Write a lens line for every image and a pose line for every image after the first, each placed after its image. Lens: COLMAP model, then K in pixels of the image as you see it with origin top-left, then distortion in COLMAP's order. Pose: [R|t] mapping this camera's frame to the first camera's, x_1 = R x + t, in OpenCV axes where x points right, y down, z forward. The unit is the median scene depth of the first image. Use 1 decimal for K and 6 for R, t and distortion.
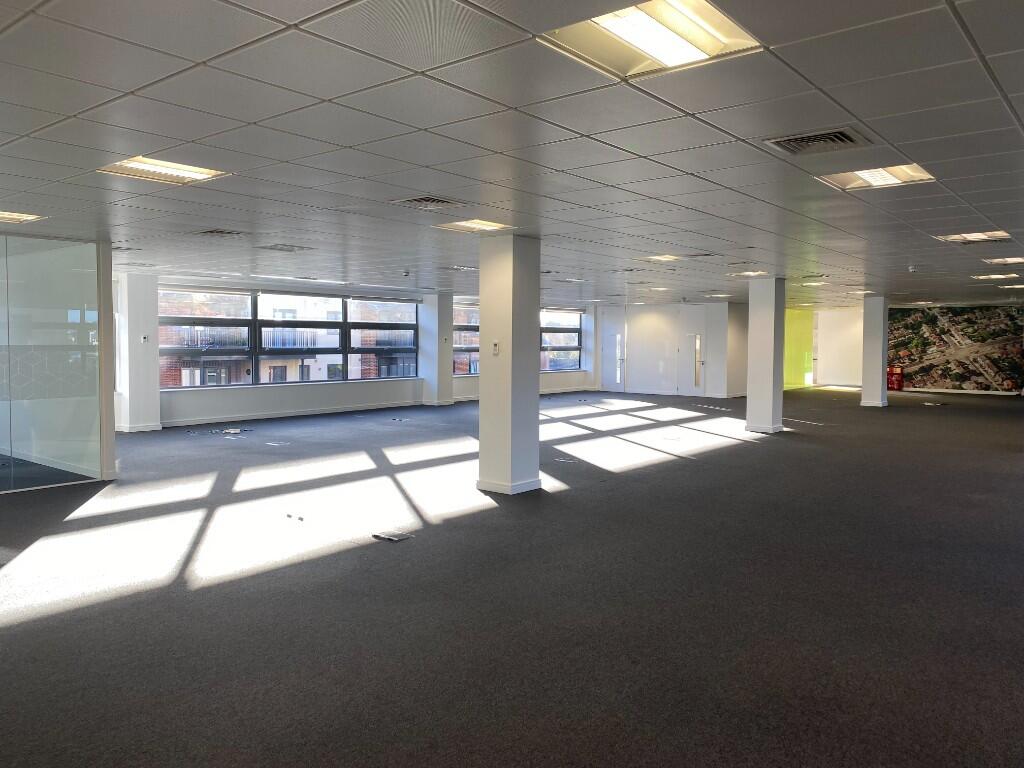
lens RADIAL K [[784.9, 0, 516.6], [0, 784.9, 385.4], [0, 0, 1]] dist [-0.012430, -0.004960]
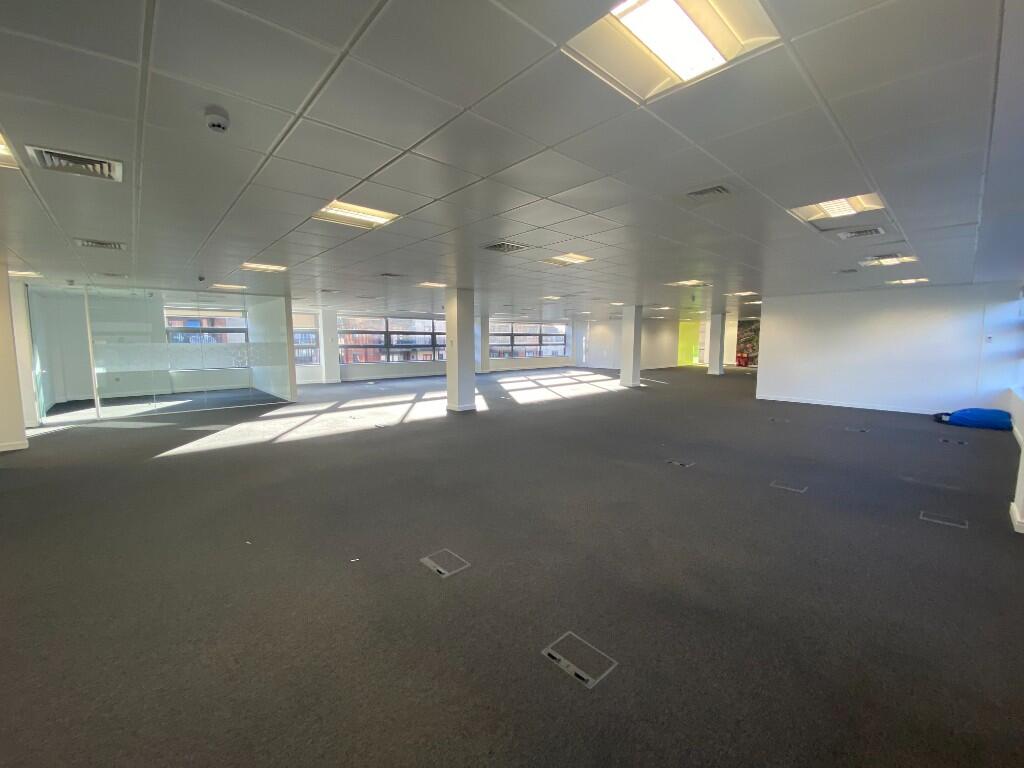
lens RADIAL K [[413.1, 0, 505.6], [0, 413.1, 392.5], [0, 0, 1]] dist [0.012634, -0.000127]
pose [[0.986900, 0.012875, -0.160817, 0.154510], [-0.002205, 0.997794, 0.066348, 0.006150], [0.161316, -0.065124, 0.984752, -0.048332]]
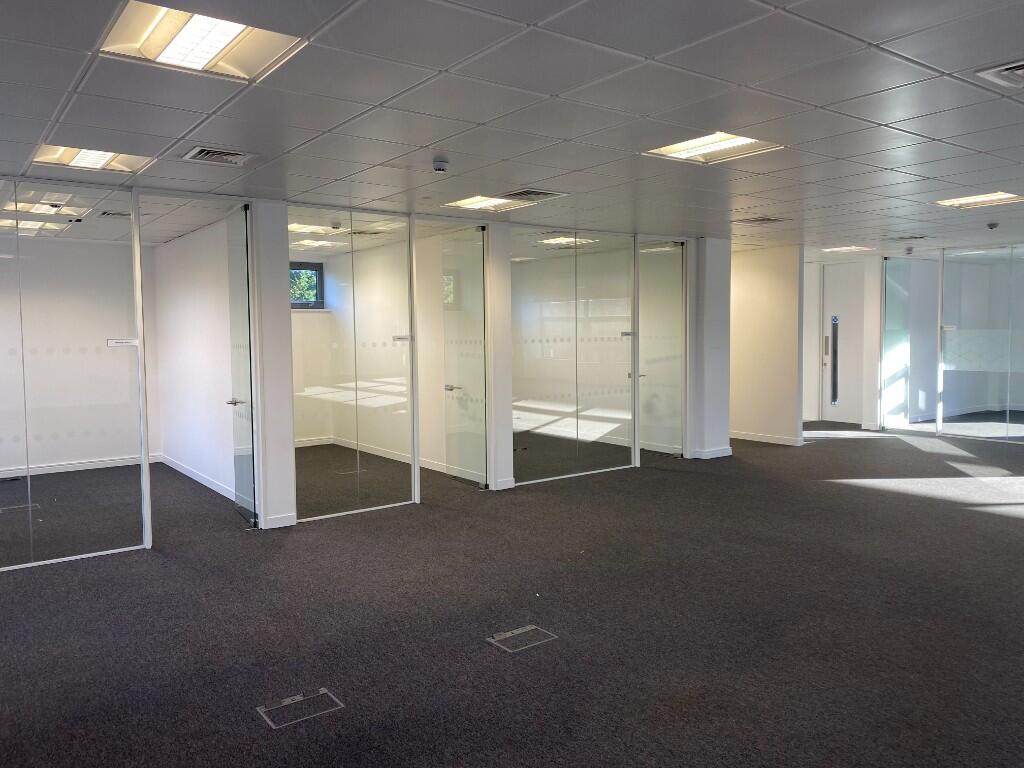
lens RADIAL K [[784.9, 0, 512.8], [0, 784.9, 377.5], [0, 0, 1]] dist [-0.012430, -0.004960]
pose [[-0.257193, 0.061893, -0.964376, 0.777042], [-0.054756, 0.995410, 0.078488, -0.046052], [0.964808, 0.072992, -0.252623, 0.721713]]
